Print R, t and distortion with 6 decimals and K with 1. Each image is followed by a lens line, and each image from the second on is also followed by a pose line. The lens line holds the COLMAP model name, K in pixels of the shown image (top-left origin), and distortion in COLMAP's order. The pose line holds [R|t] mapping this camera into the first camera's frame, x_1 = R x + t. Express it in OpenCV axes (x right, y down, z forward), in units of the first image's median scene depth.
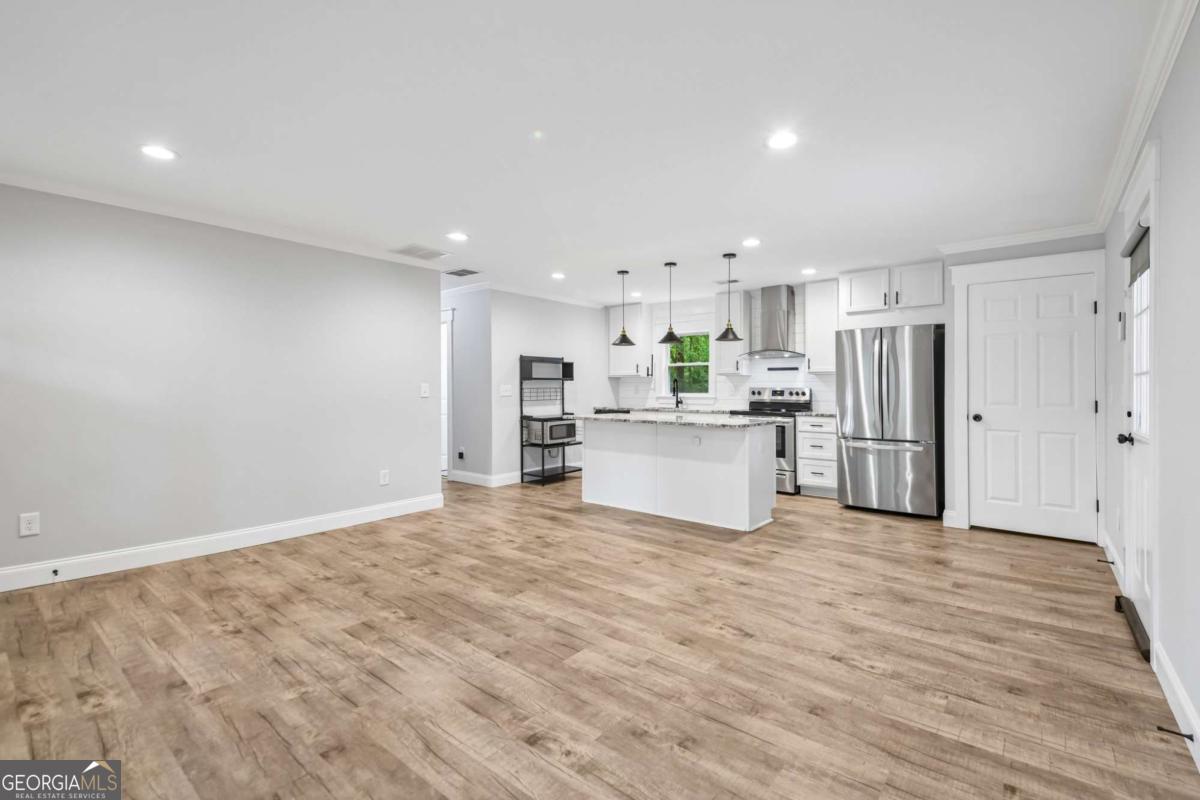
lens RADIAL K [[528.0, 0, 603.4], [0, 528.0, 378.9], [0, 0, 1]] dist [-0.050846, -0.000010]
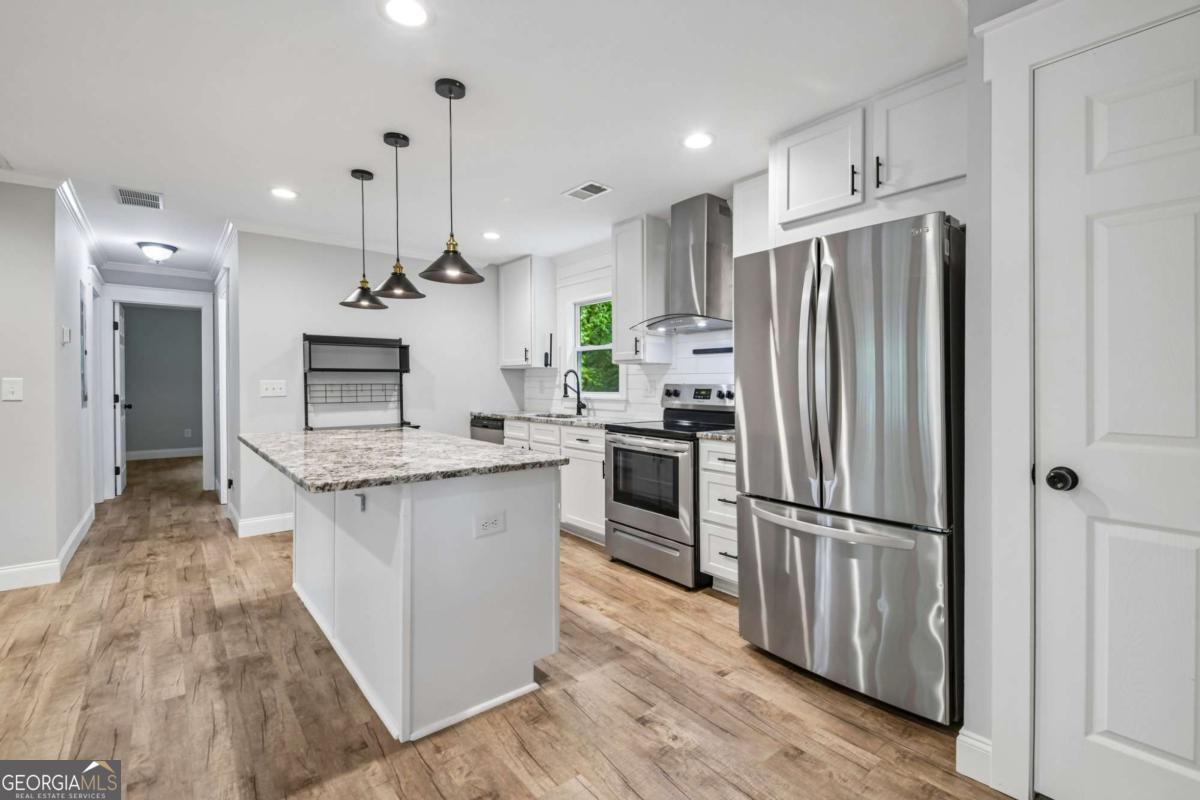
lens RADIAL K [[546.9, 0, 604.9], [0, 546.9, 384.9], [0, 0, 1]] dist [-0.027359, -0.000018]
pose [[0.981450, 0.000578, -0.191718, 0.332938], [0.003264, 0.999800, 0.019726, 0.005856], [0.191691, -0.019986, 0.981252, 0.401864]]
